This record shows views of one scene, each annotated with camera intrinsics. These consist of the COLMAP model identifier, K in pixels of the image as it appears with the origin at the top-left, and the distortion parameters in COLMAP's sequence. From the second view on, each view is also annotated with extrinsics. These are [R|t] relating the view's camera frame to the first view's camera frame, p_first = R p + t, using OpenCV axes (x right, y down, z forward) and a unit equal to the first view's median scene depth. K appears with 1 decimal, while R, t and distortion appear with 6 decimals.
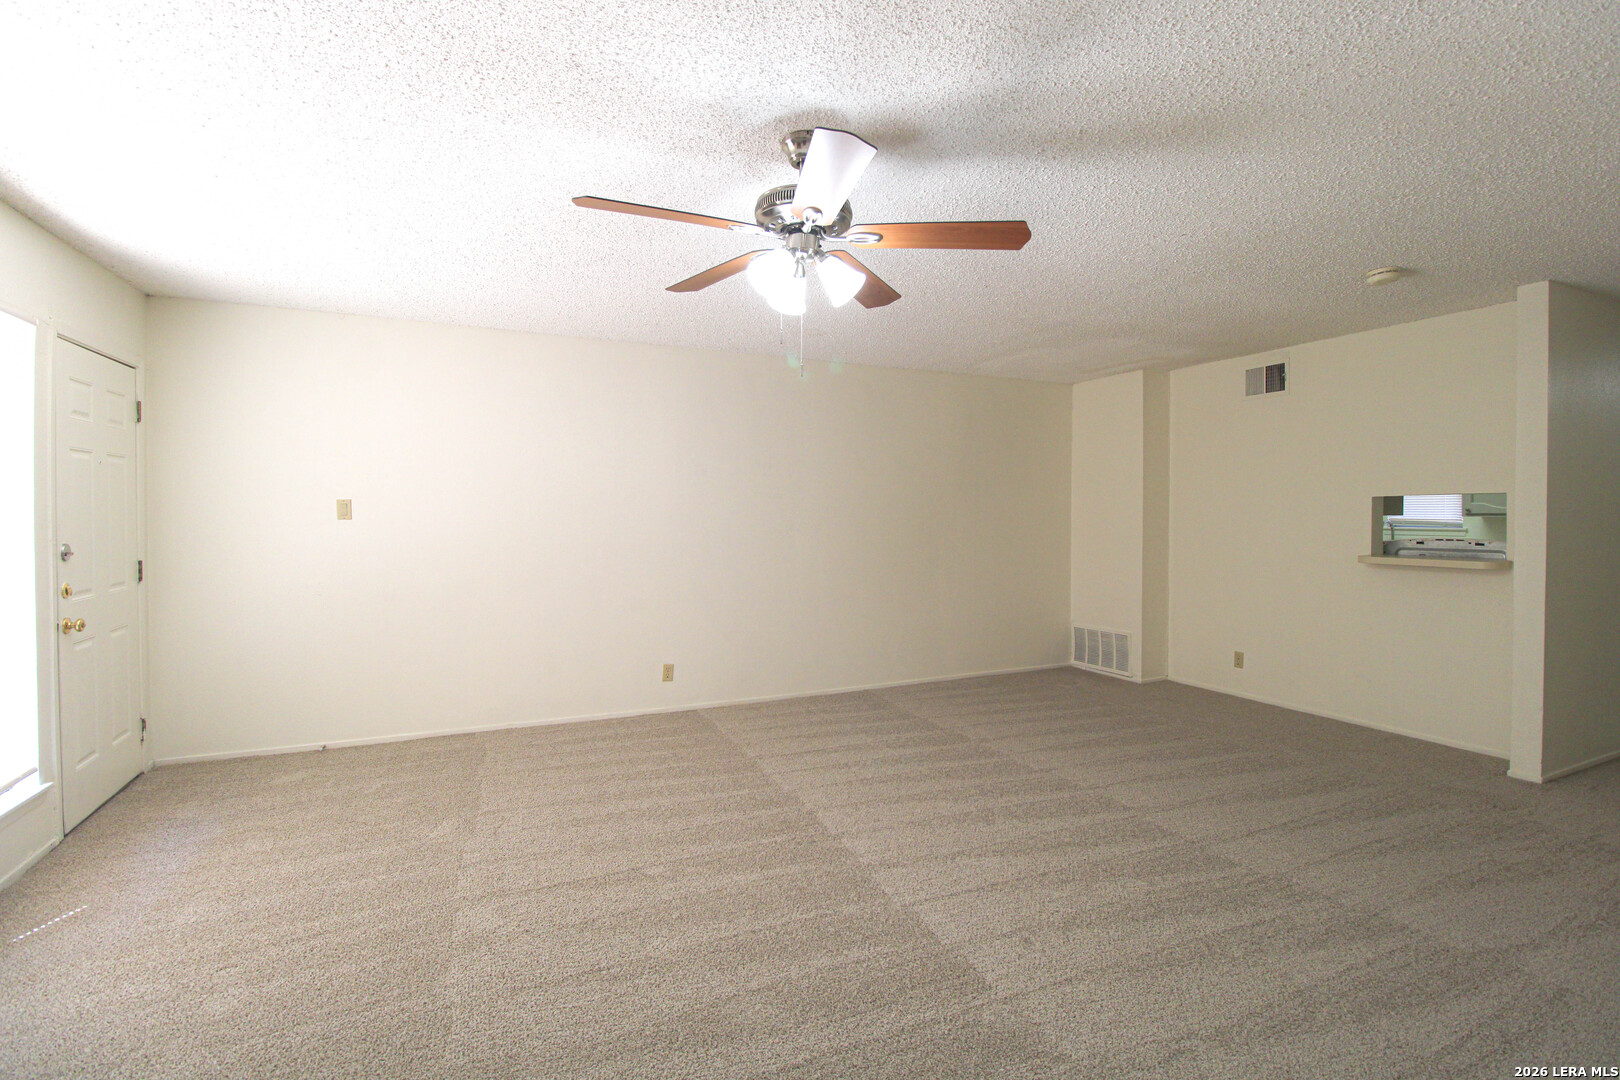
lens RADIAL K [[748.6, 0, 821.9], [0, 748.6, 516.0], [0, 0, 1]] dist [-0.012318, -0.007180]
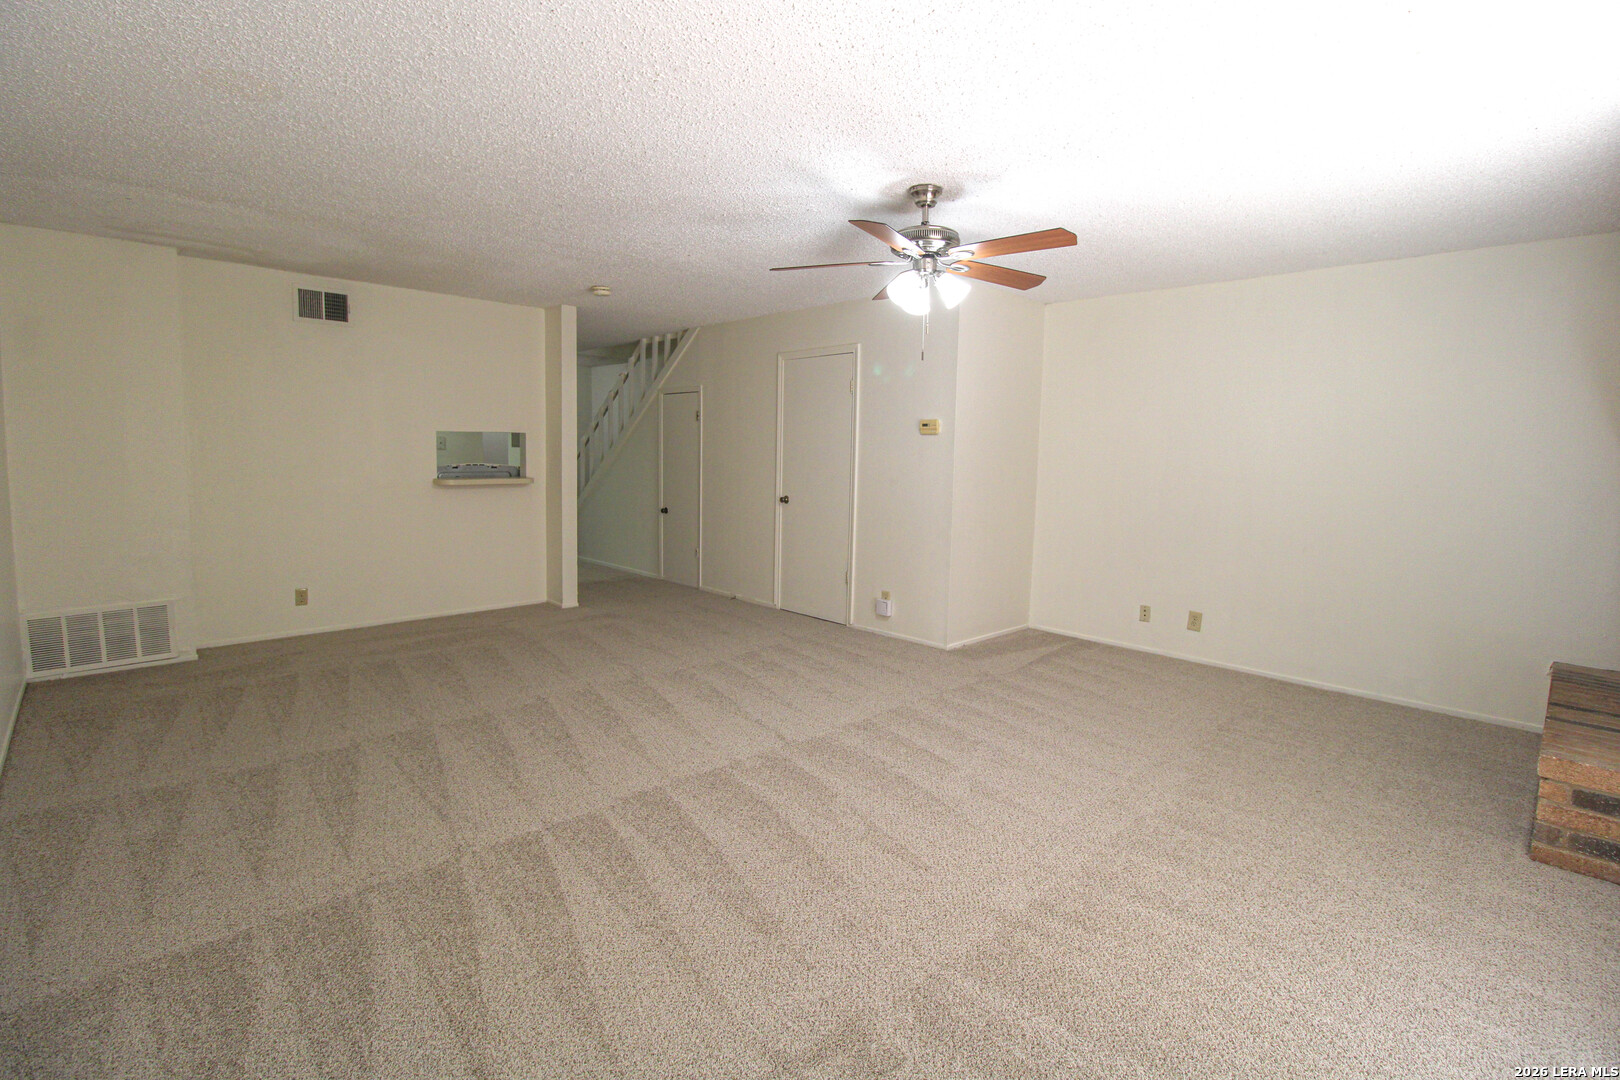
lens RADIAL K [[748.6, 0, 832.1], [0, 748.6, 512.0], [0, 0, 1]] dist [-0.012318, -0.007180]
pose [[-0.340071, -0.085942, 0.936464, -0.860966], [-0.017106, 0.996216, 0.085214, -0.011274], [-0.940244, 0.012960, -0.340254, 1.072721]]
